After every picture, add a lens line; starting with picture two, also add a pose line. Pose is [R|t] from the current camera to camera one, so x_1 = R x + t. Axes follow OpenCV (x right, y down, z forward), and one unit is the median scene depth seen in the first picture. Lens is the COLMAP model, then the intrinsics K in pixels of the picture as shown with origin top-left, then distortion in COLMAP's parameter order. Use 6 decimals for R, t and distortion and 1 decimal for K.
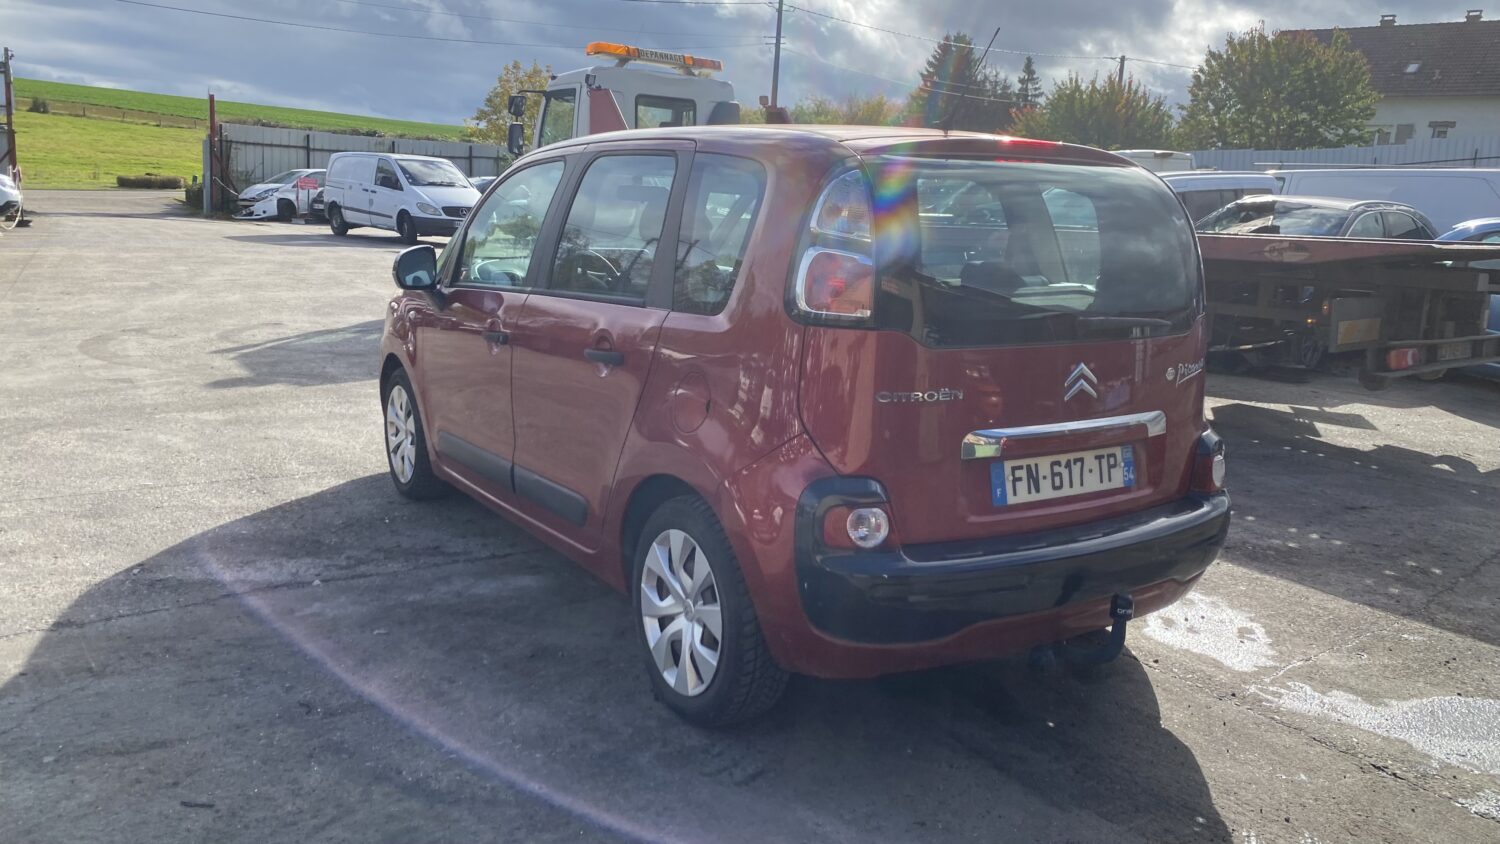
lens RADIAL K [[1172.7, 0, 759.7], [0, 1172.7, 409.2], [0, 0, 1]] dist [0.031534, -0.023488]
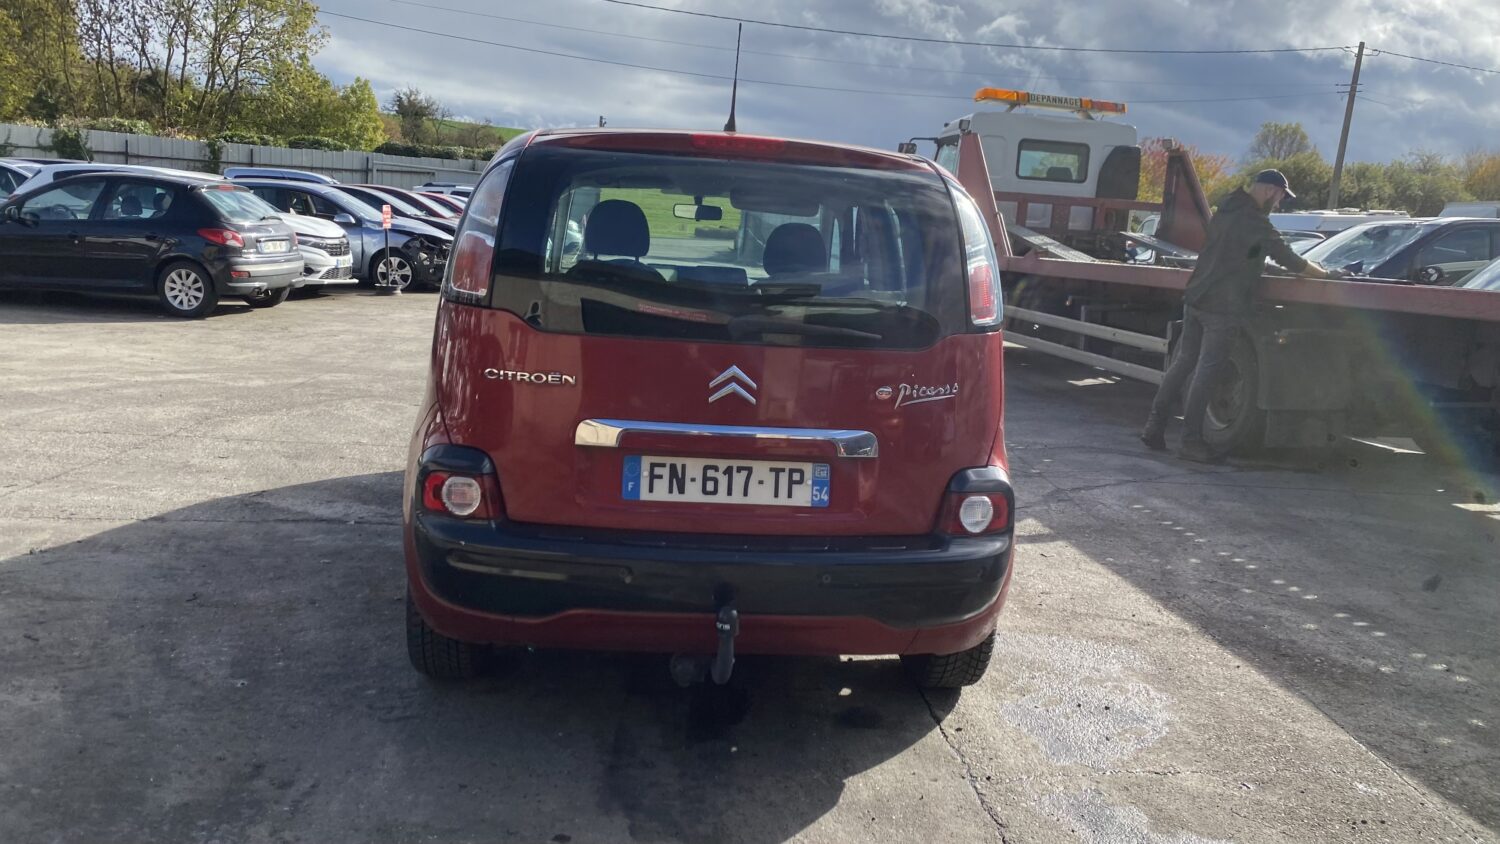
lens RADIAL K [[1172.7, 0, 743.3], [0, 1172.7, 420.6], [0, 0, 1]] dist [0.031534, -0.023488]
pose [[0.881891, 0.099132, -0.460913, 0.166048], [-0.117406, 0.993022, -0.011063, 0.003594], [0.456601, 0.063871, 0.887376, 0.036844]]
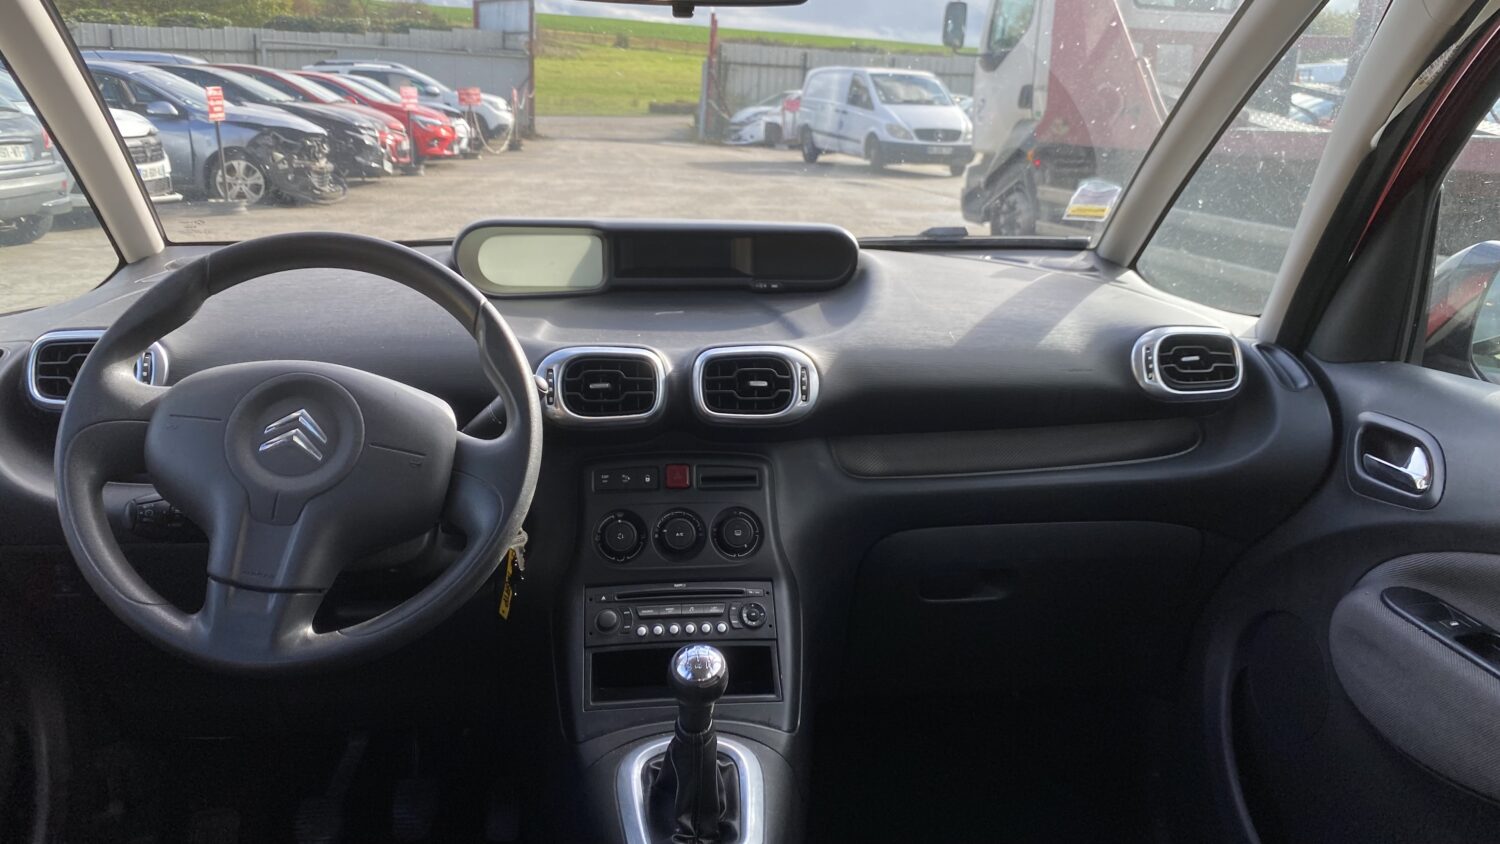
lens RADIAL K [[1172.7, 0, 746.9], [0, 1172.7, 424.9], [0, 0, 1]] dist [0.031534, -0.023488]
pose [[0.900111, 0.104257, -0.423001, 0.006039], [-0.073424, 0.993358, 0.088593, -0.046144], [0.429428, -0.048685, 0.901788, 0.305359]]
